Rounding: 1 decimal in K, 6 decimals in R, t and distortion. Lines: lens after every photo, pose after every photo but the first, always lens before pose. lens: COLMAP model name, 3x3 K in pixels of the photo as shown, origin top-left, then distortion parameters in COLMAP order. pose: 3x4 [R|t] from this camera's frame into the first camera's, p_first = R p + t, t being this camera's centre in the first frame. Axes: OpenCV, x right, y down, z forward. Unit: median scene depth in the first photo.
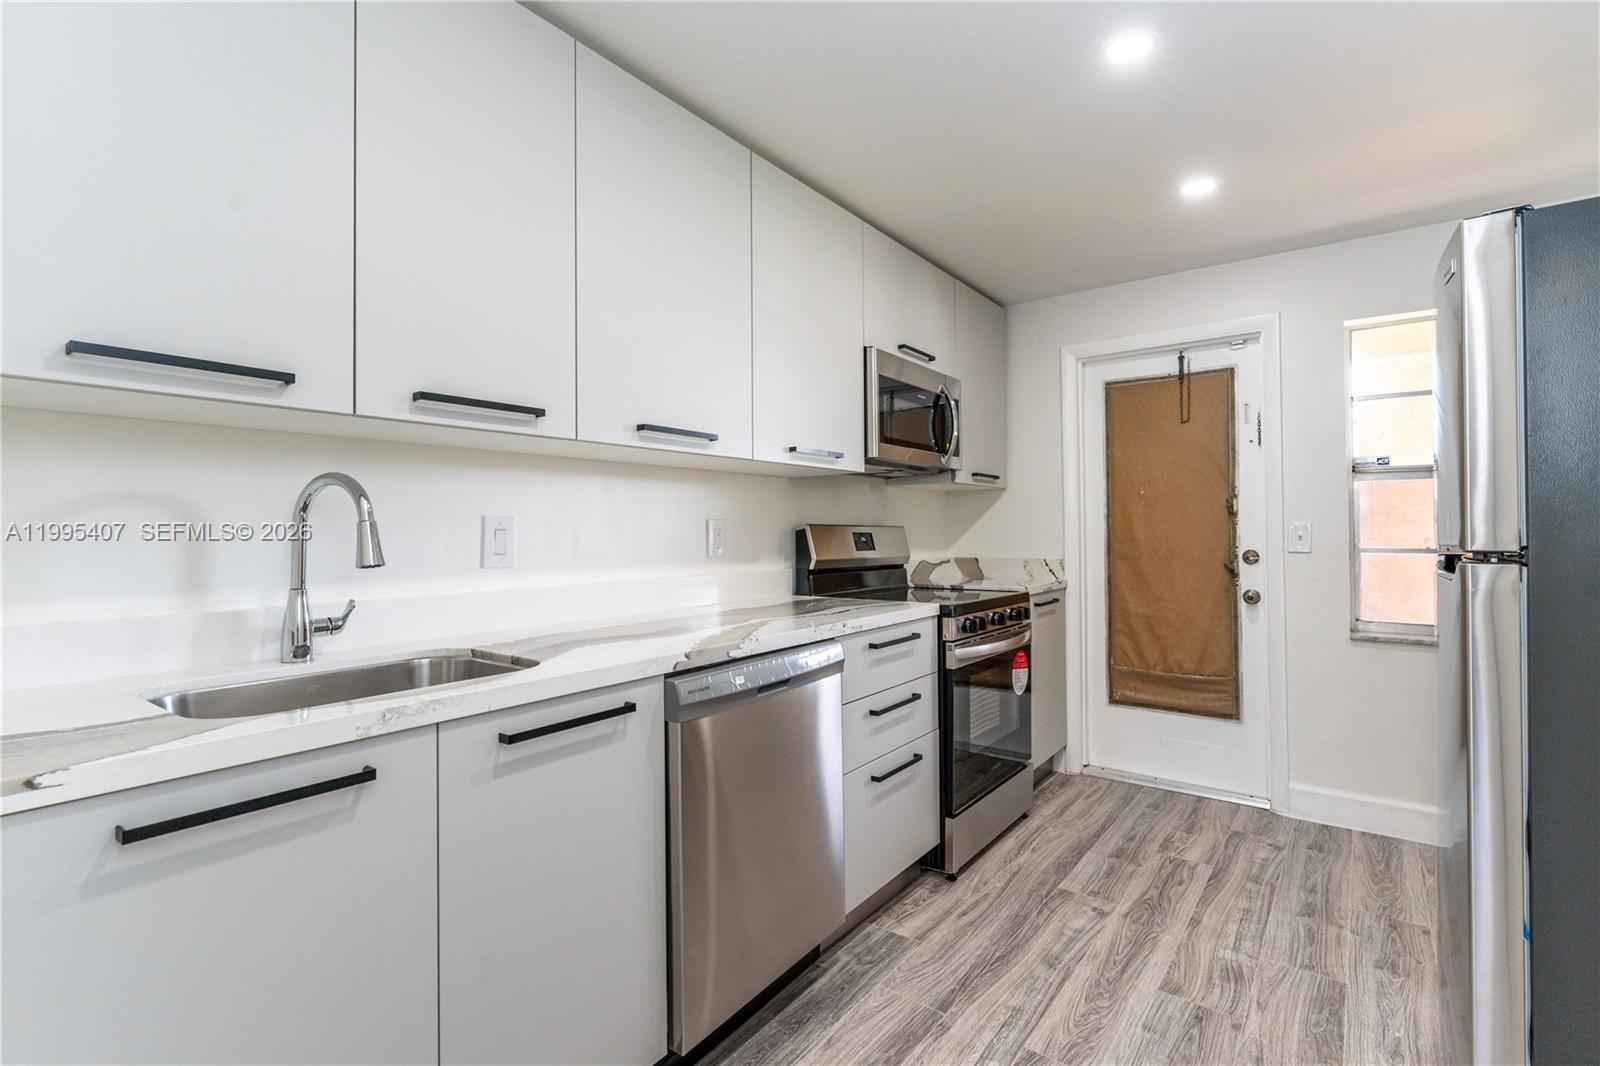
lens RADIAL K [[730.1, 0, 803.2], [0, 730.1, 534.7], [0, 0, 1]] dist [0.003791, 0.000616]
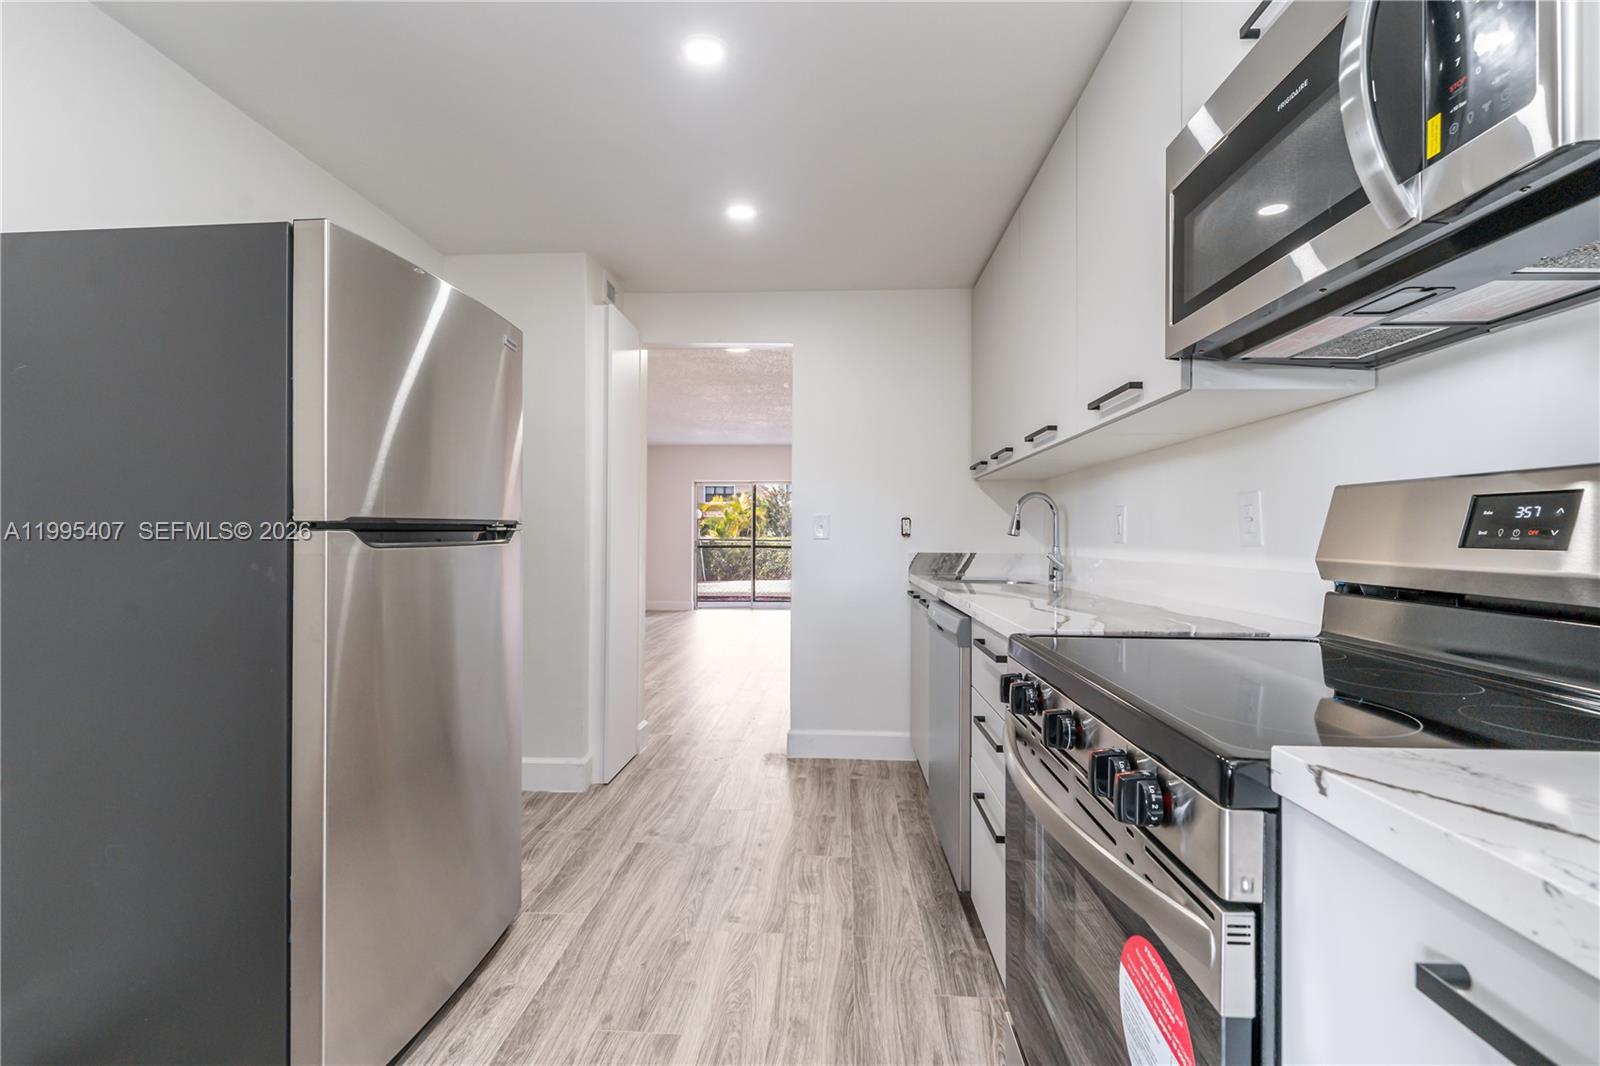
lens RADIAL K [[730.1, 0, 804.3], [0, 730.1, 527.5], [0, 0, 1]] dist [0.003791, 0.000616]
pose [[-0.827984, -0.006478, -0.560714, 0.864918], [-0.004144, 0.999977, -0.005434, 0.025202], [0.560736, -0.002176, -0.827992, 1.826273]]
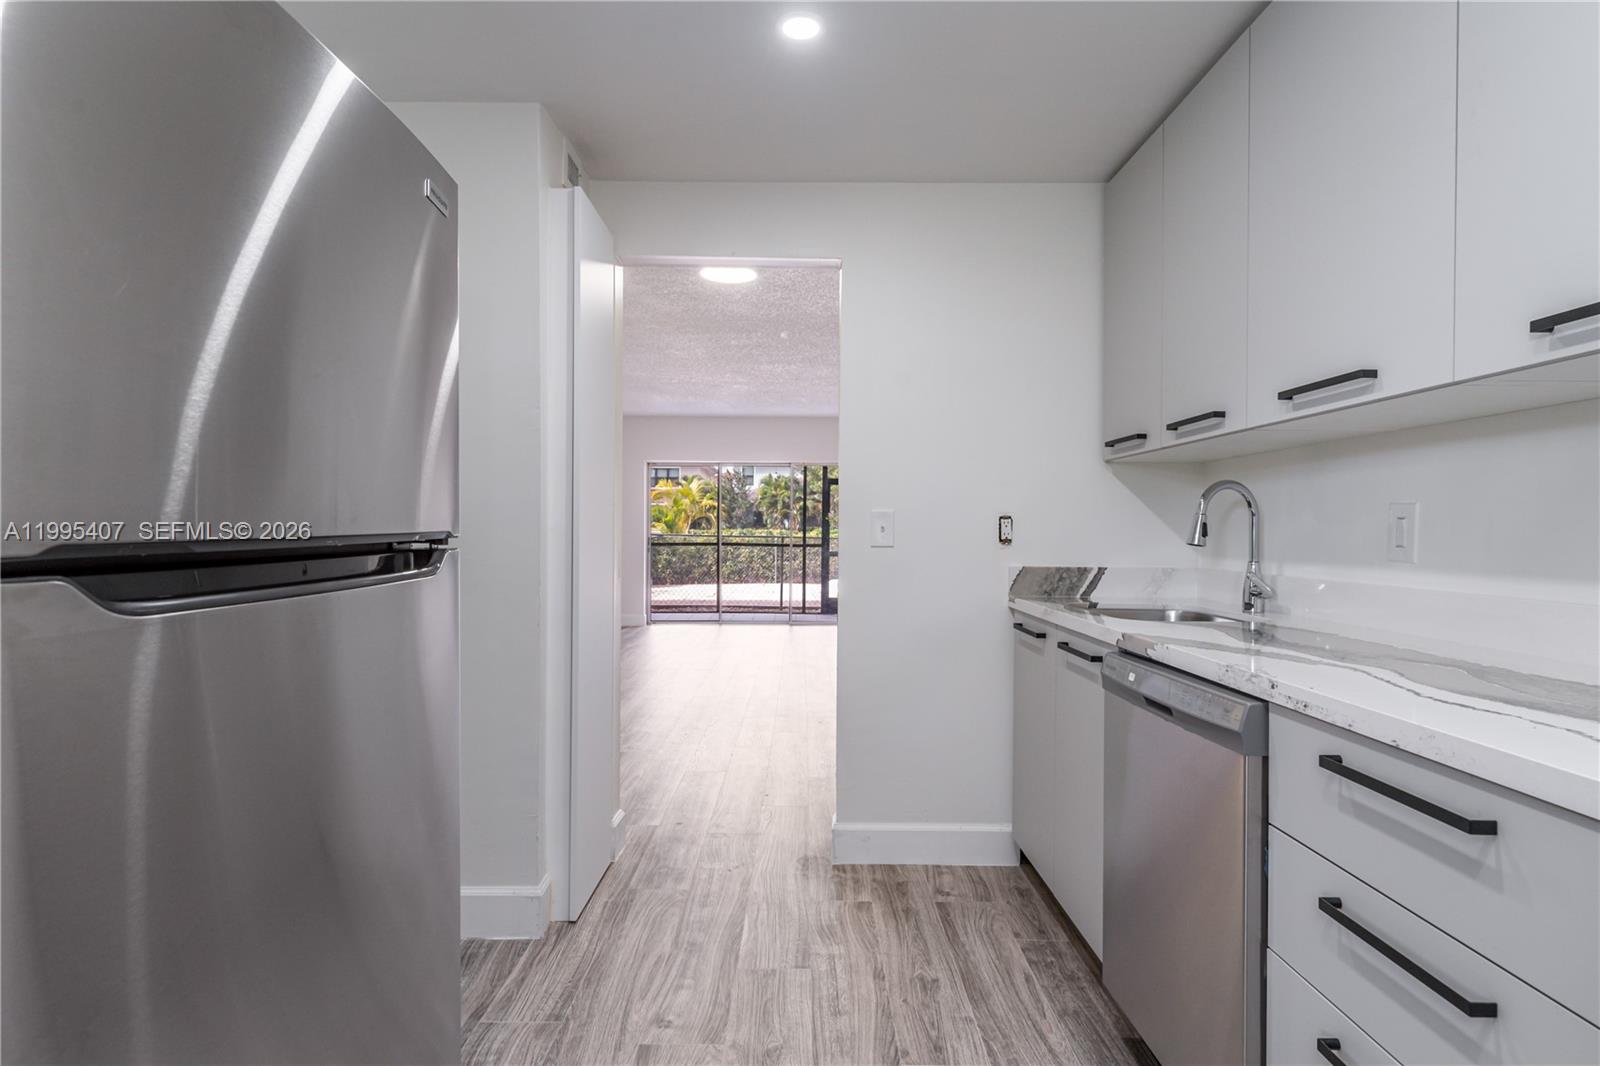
lens RADIAL K [[862.0, 0, 805.6], [0, 862.0, 534.8], [0, 0, 1]] dist [-0.000524, -0.000066]
pose [[-0.796631, 0.004213, -0.604451, 0.811739], [-0.005524, 0.999883, 0.014250, 0.005466], [0.604441, 0.014691, -0.796515, 1.483623]]
